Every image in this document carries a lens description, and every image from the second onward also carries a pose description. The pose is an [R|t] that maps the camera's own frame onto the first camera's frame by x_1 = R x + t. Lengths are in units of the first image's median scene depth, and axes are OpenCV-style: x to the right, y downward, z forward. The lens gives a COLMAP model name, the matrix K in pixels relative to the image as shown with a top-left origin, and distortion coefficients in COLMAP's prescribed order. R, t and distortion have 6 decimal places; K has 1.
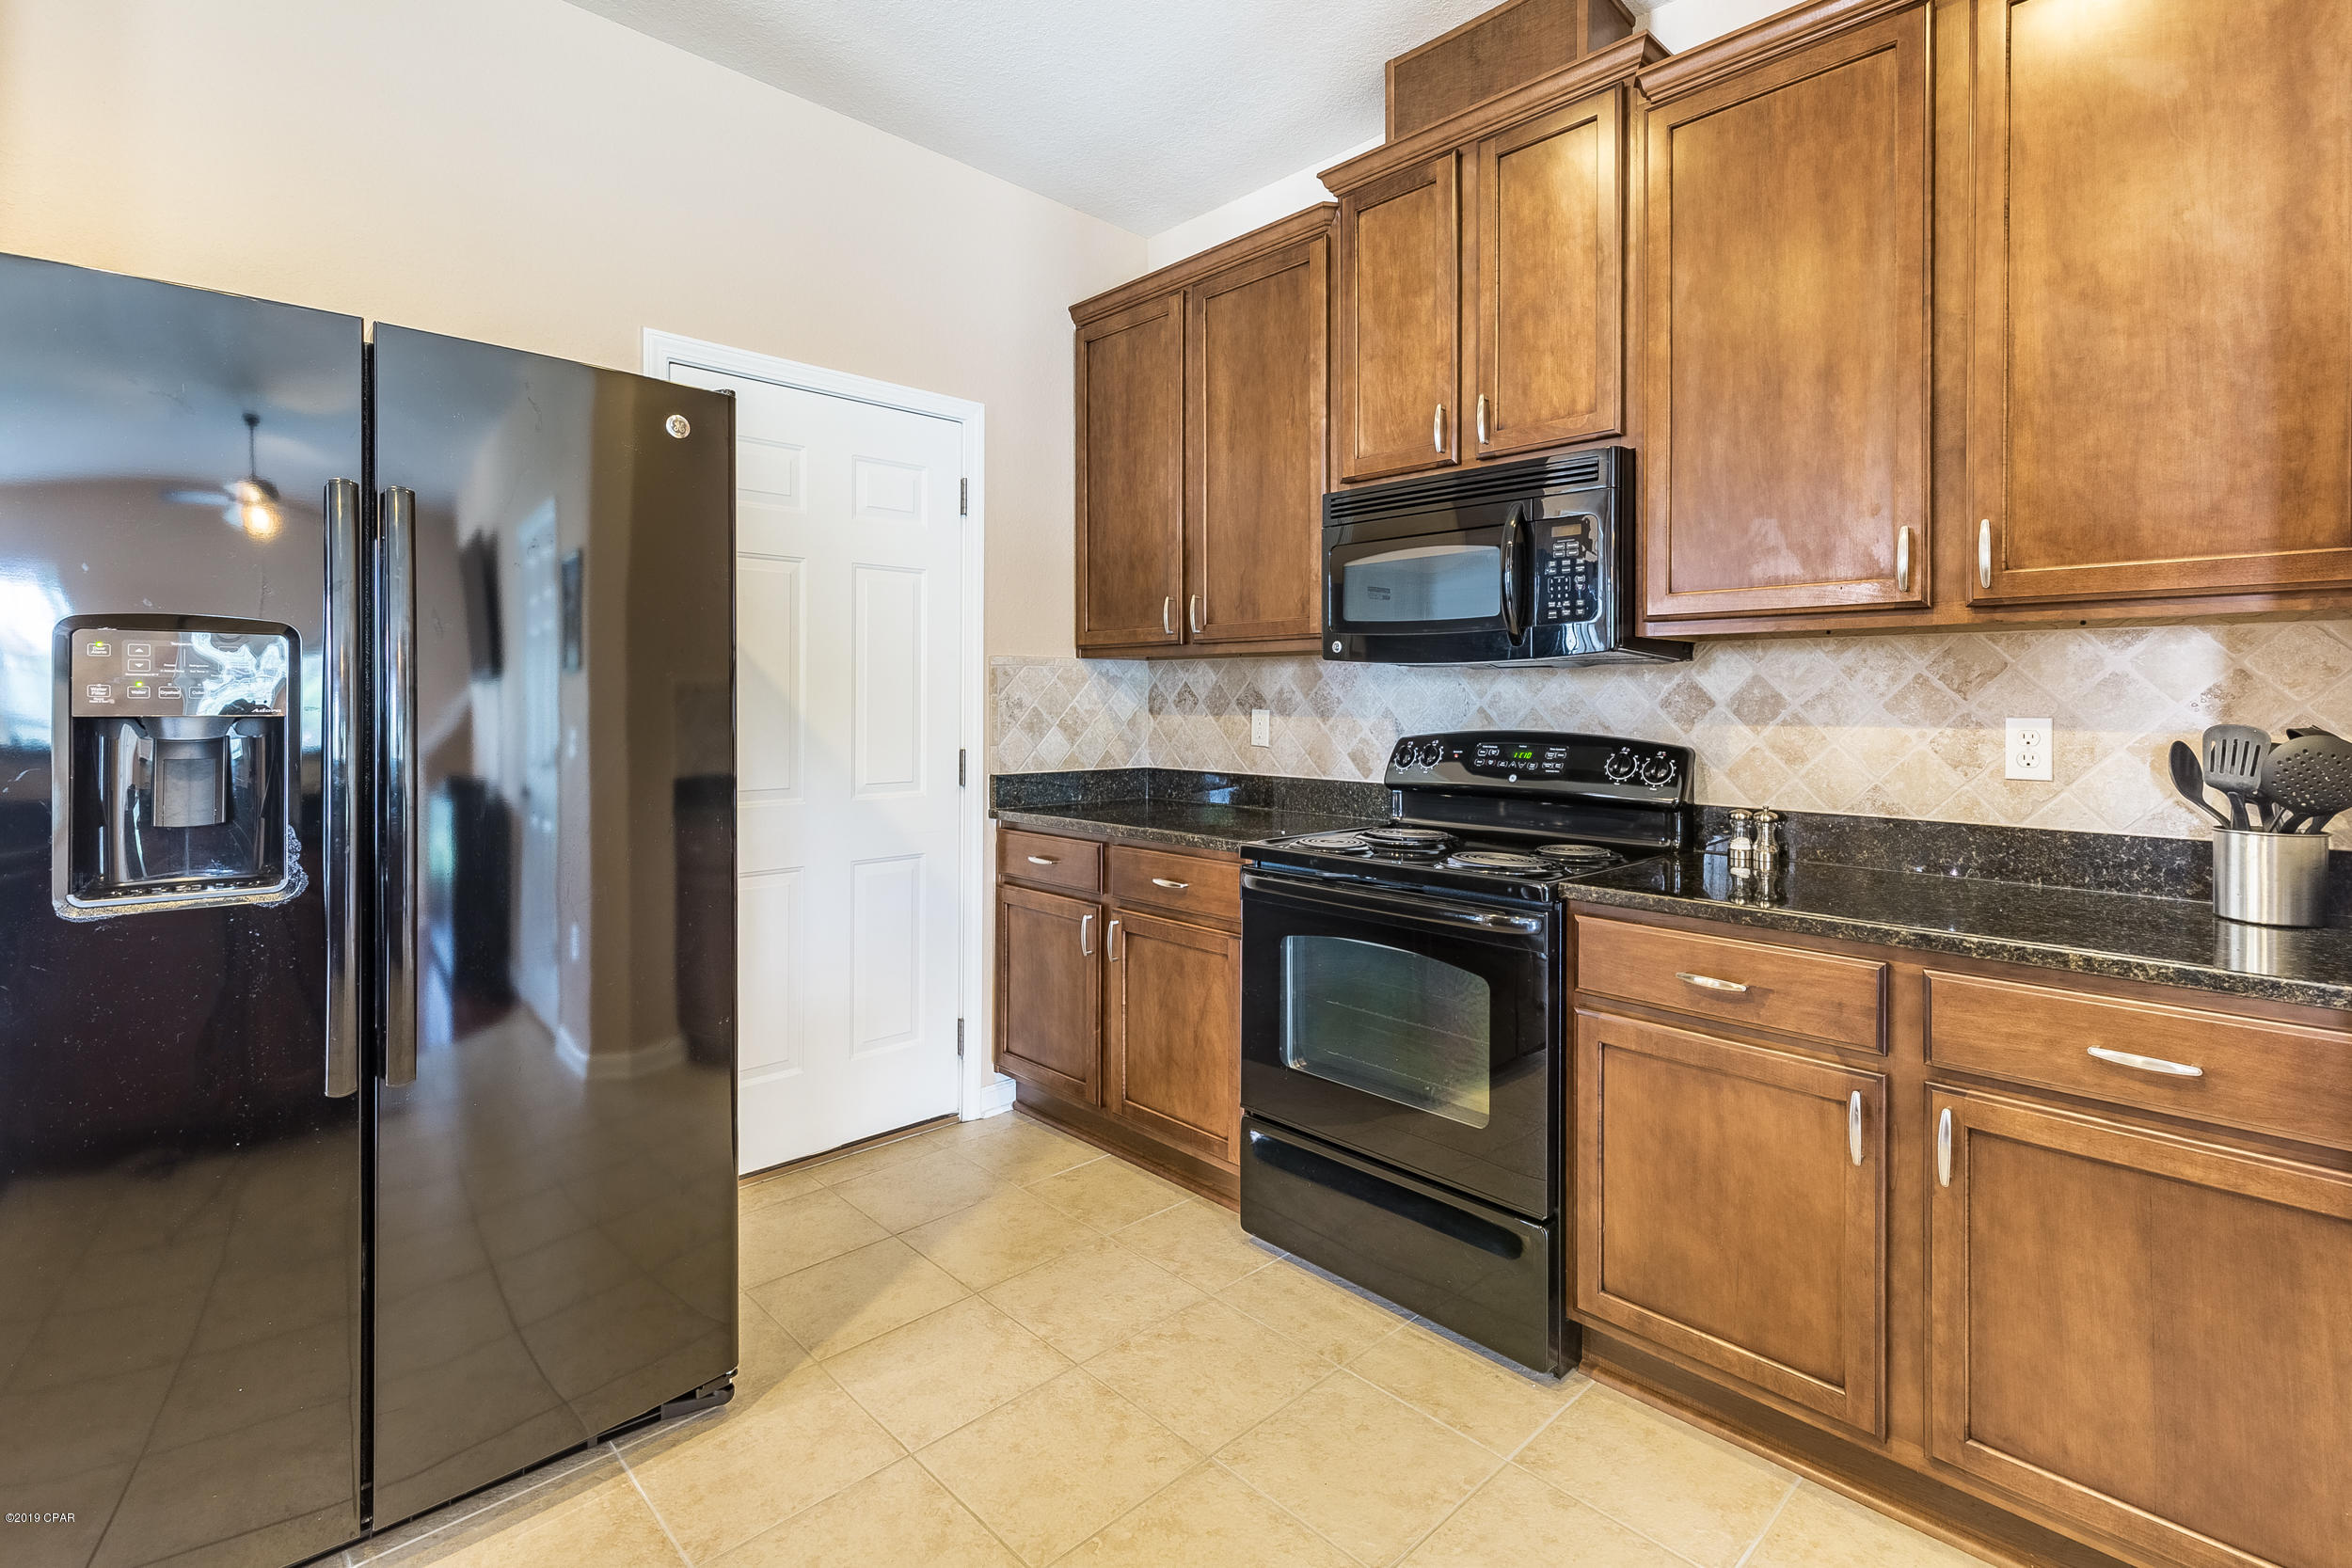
lens RADIAL K [[1084.5, 0, 1185.1], [0, 1084.5, 703.2], [0, 0, 1]] dist [0.010248, 0.000146]
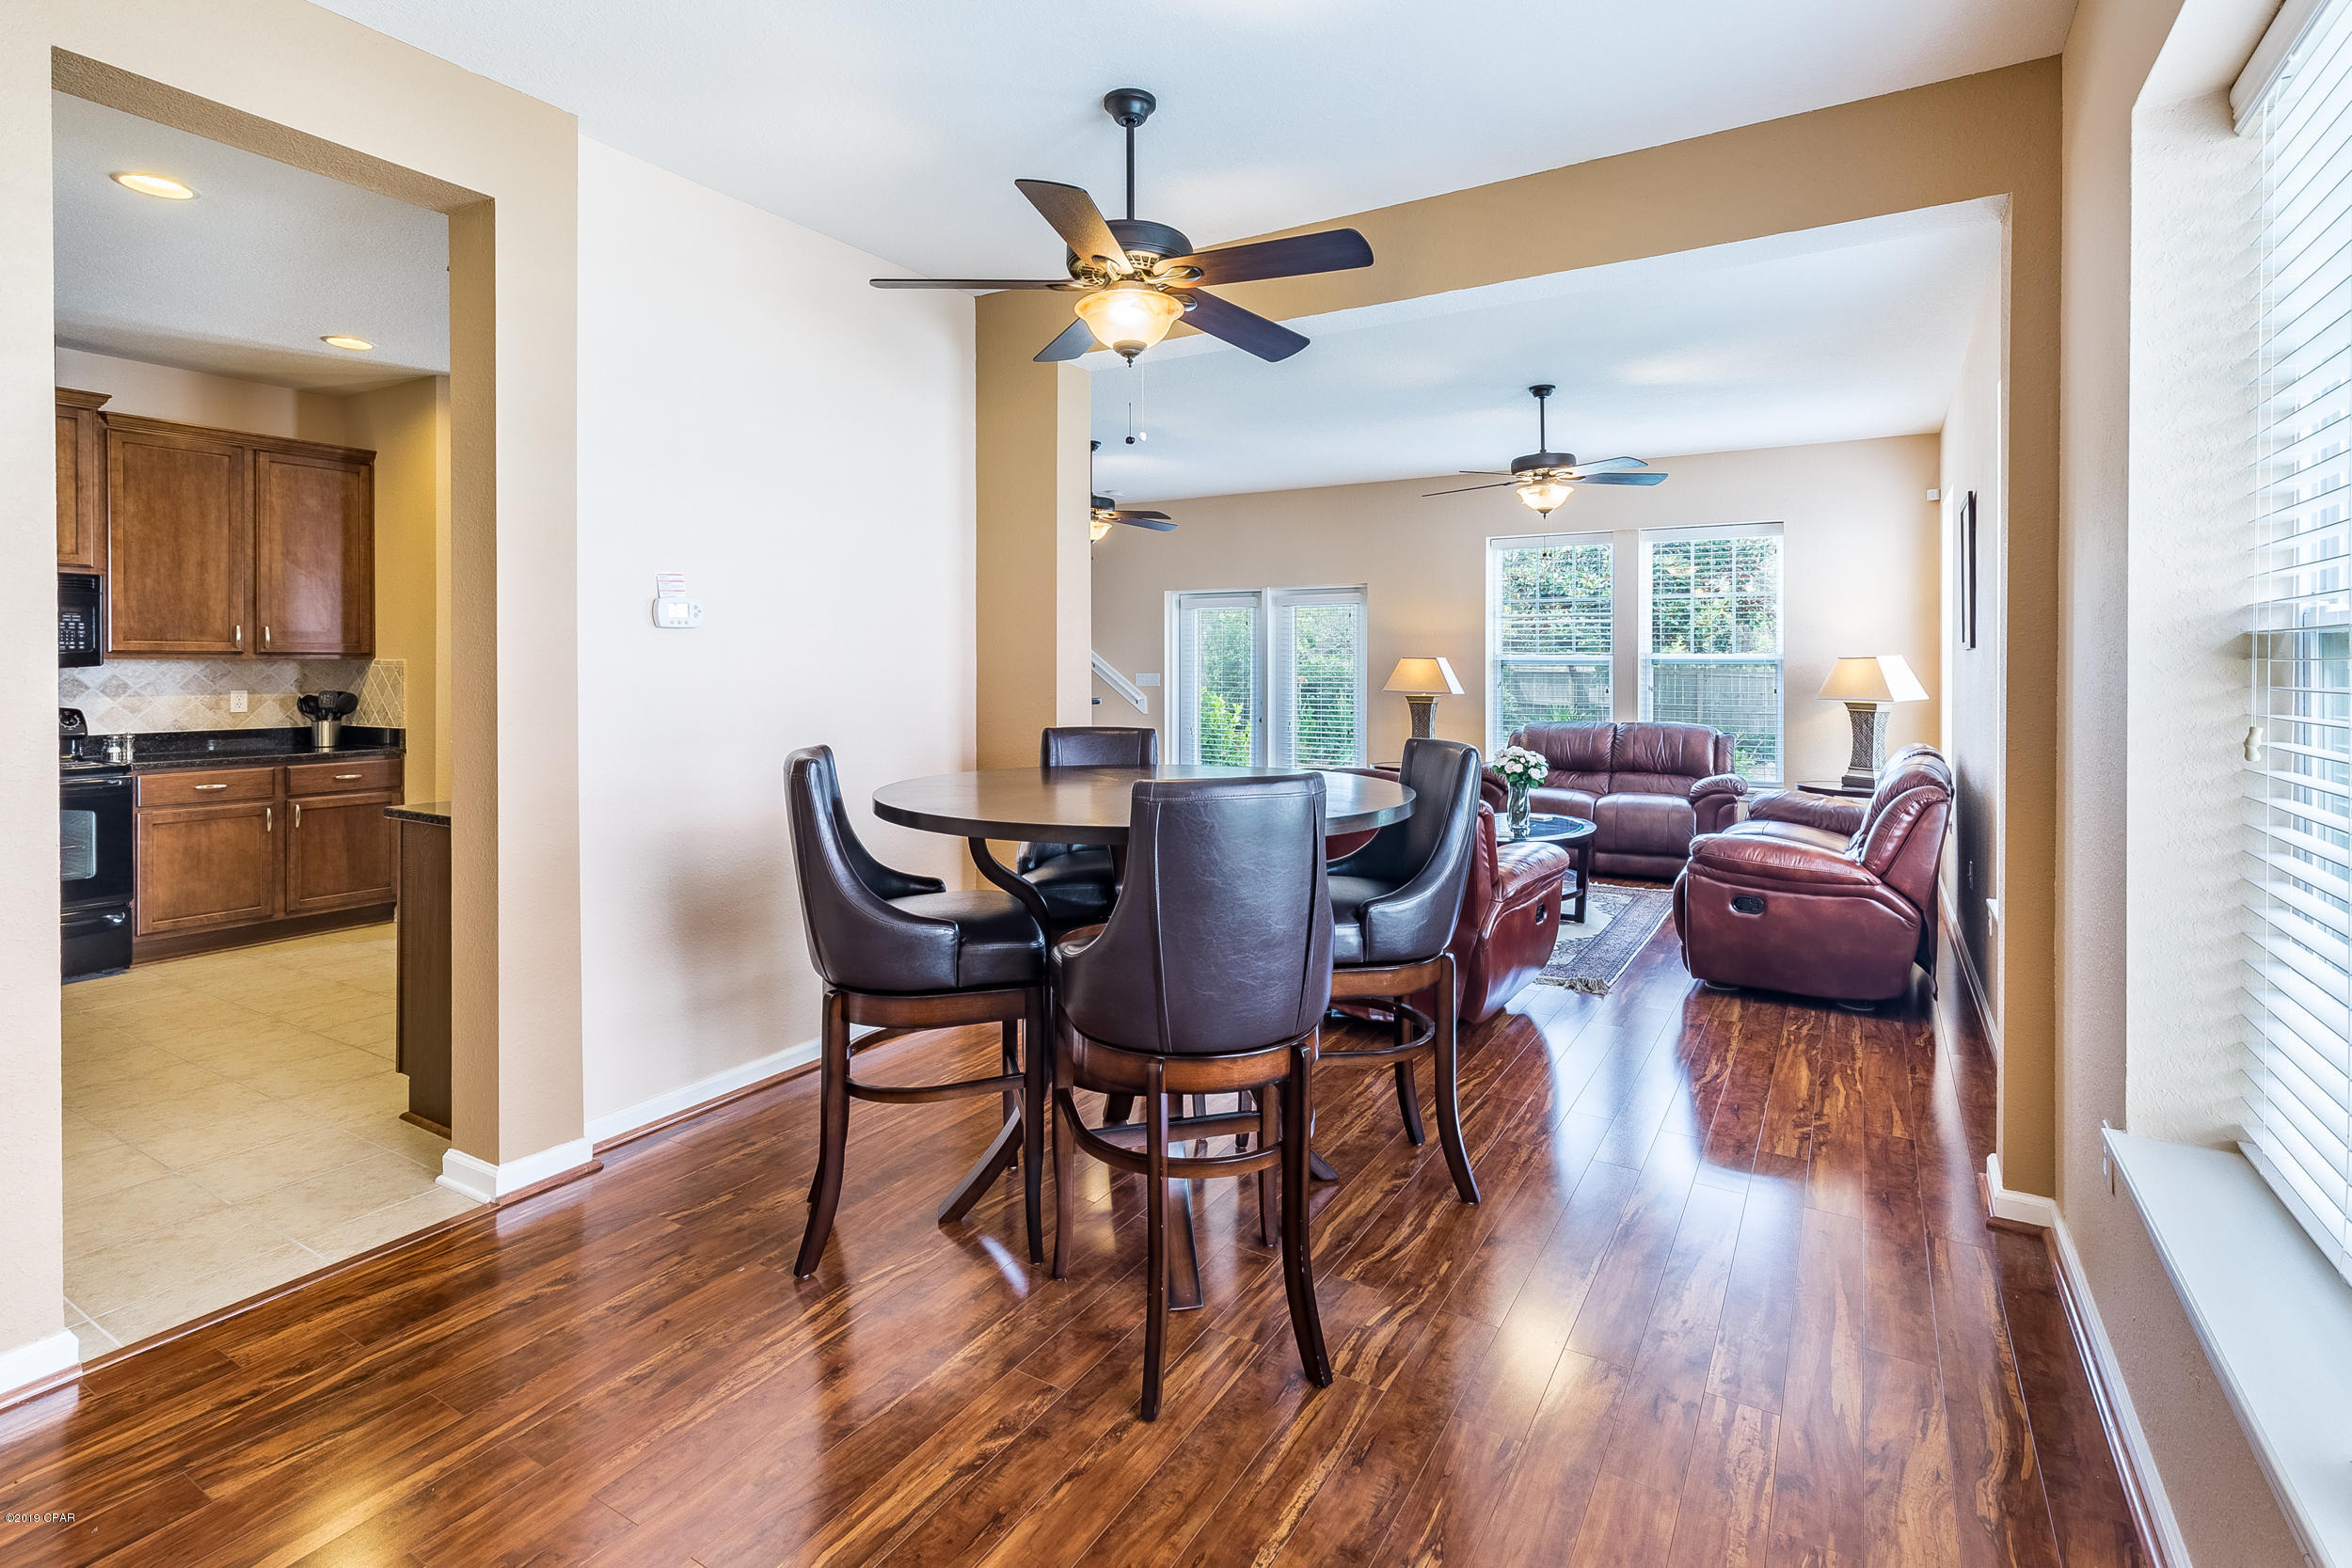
lens RADIAL K [[1084.5, 0, 1225.2], [0, 1084.5, 671.1], [0, 0, 1]] dist [0.010248, 0.000146]
pose [[-0.269339, -0.009303, 0.963001, -1.966964], [0.001053, 0.999950, 0.009954, -0.046386], [-0.963045, 0.003695, -0.269315, -0.513990]]
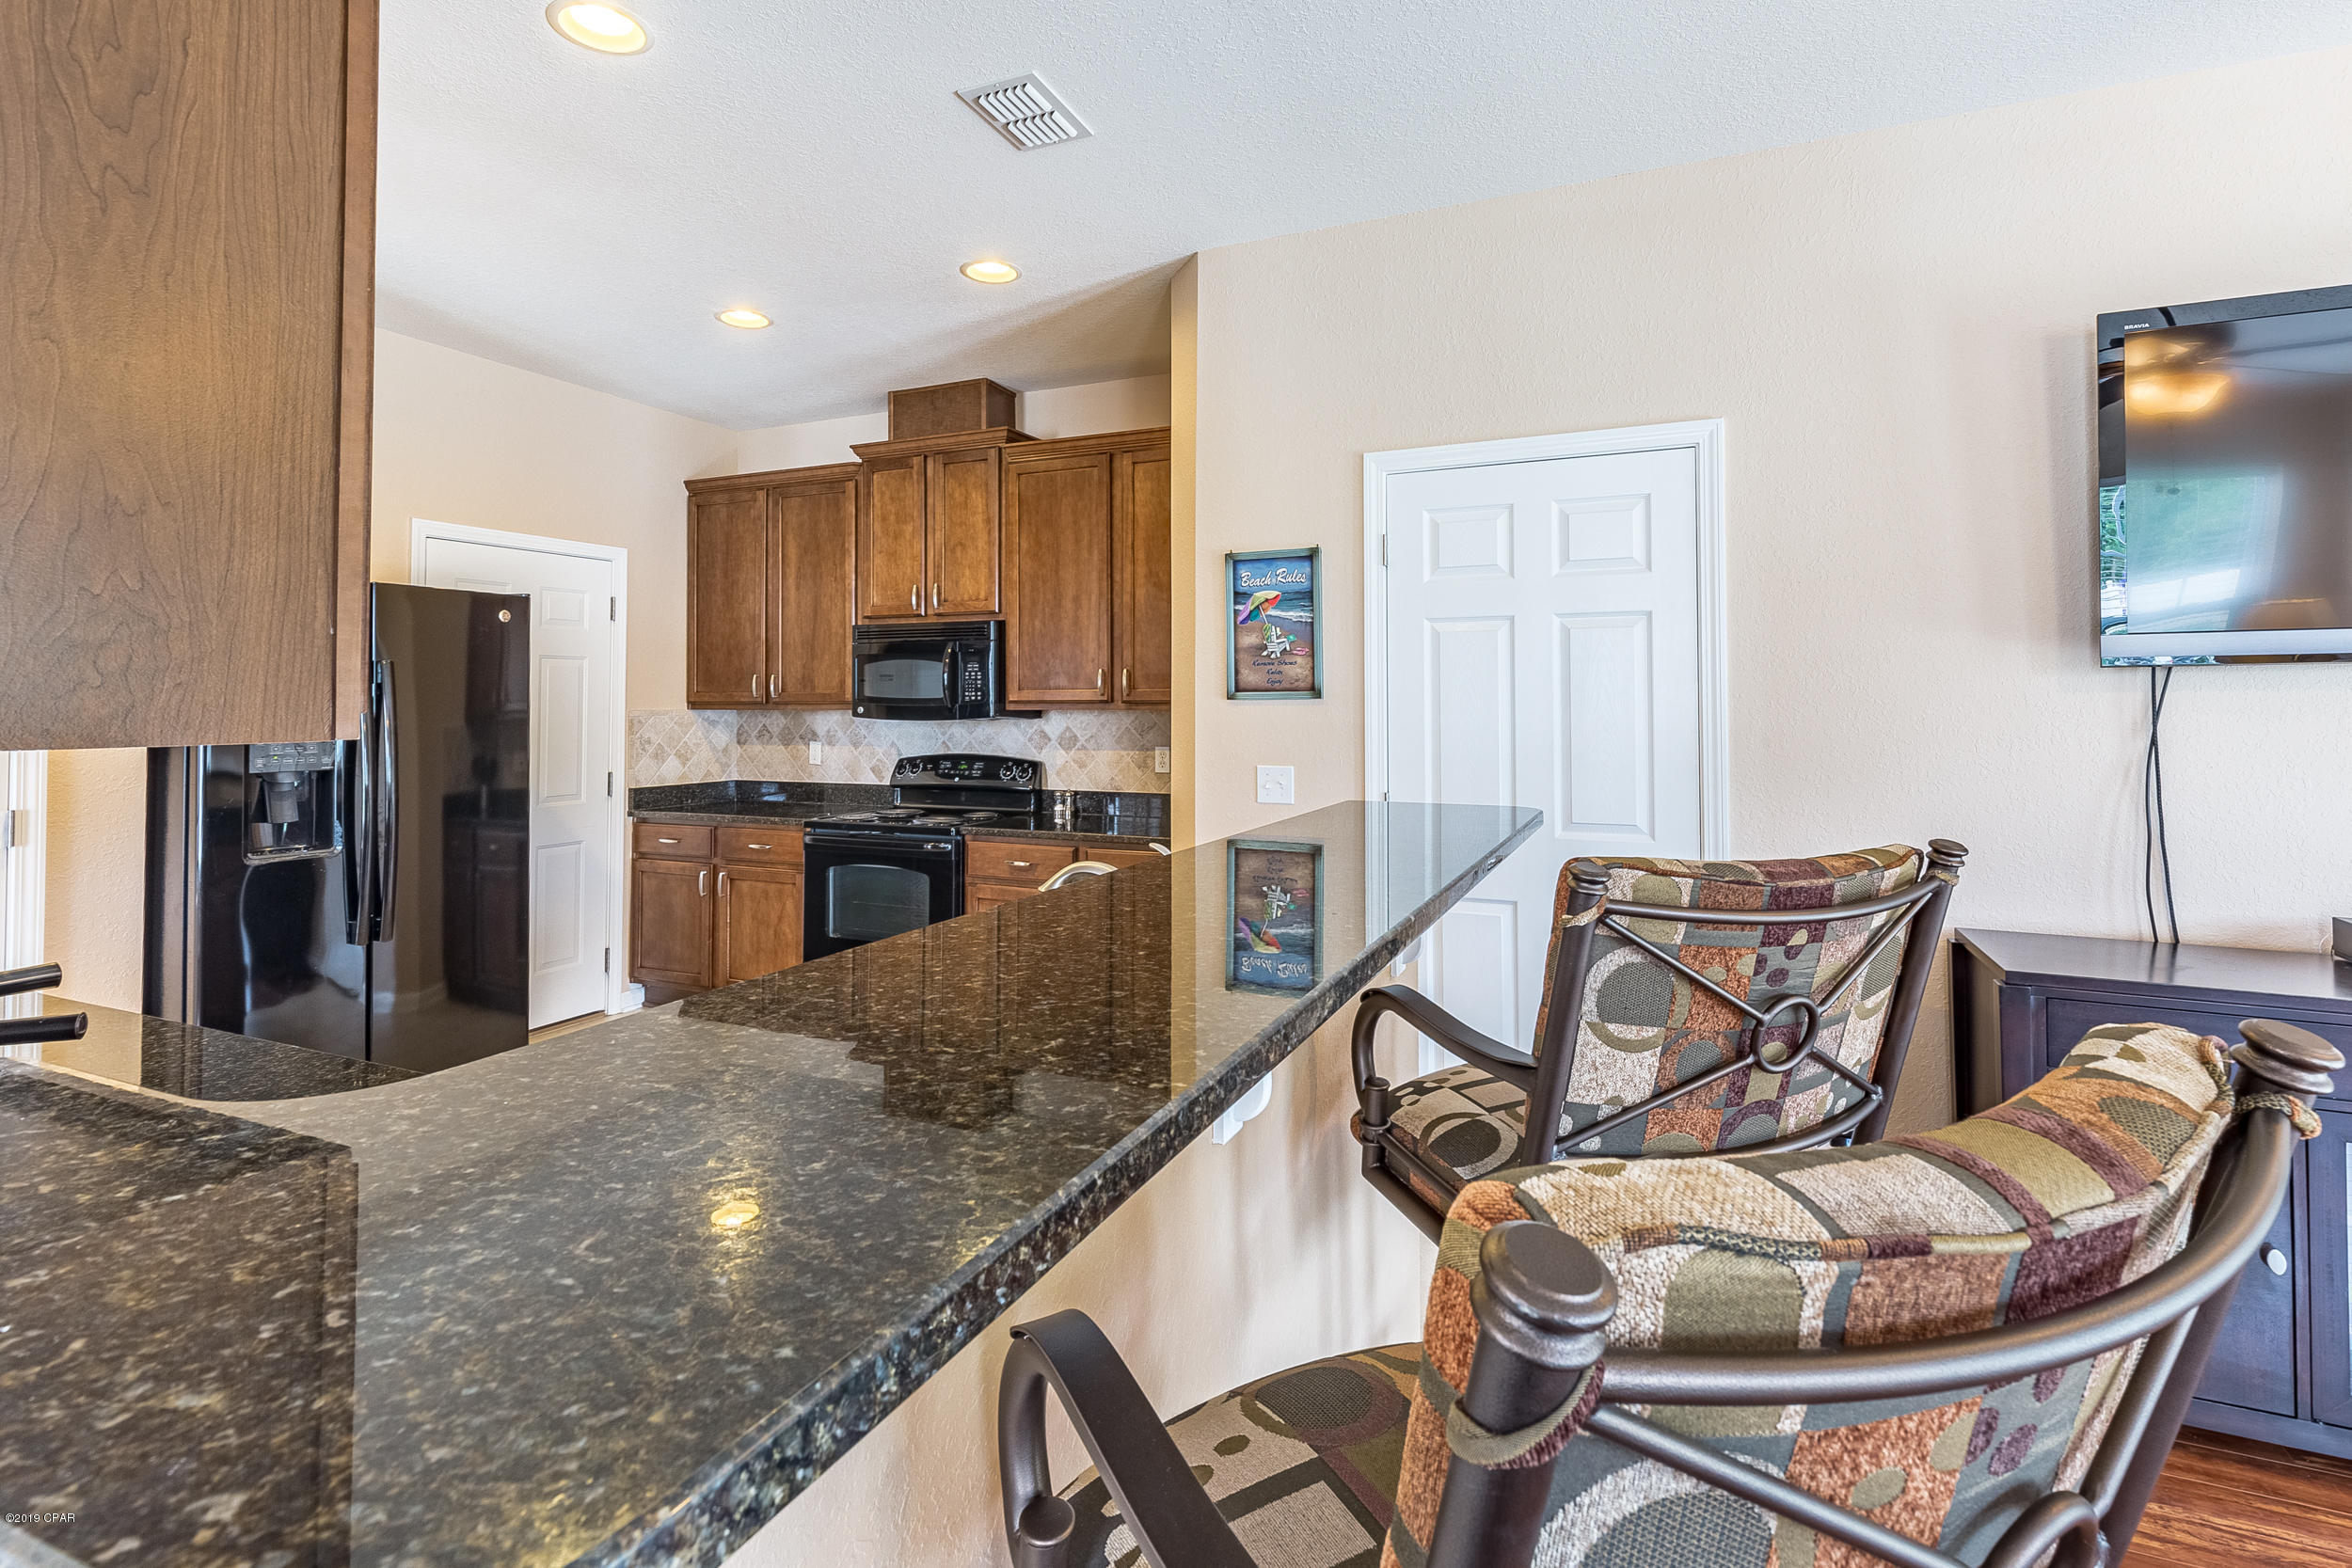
lens RADIAL K [[1084.5, 0, 1202.8], [0, 1084.5, 679.6], [0, 0, 1]] dist [0.010248, 0.000146]
pose [[0.916173, 0.004377, 0.400758, -0.062437], [0.005356, 0.999717, -0.023163, -0.056594], [-0.400746, 0.023368, 0.915891, -0.881337]]
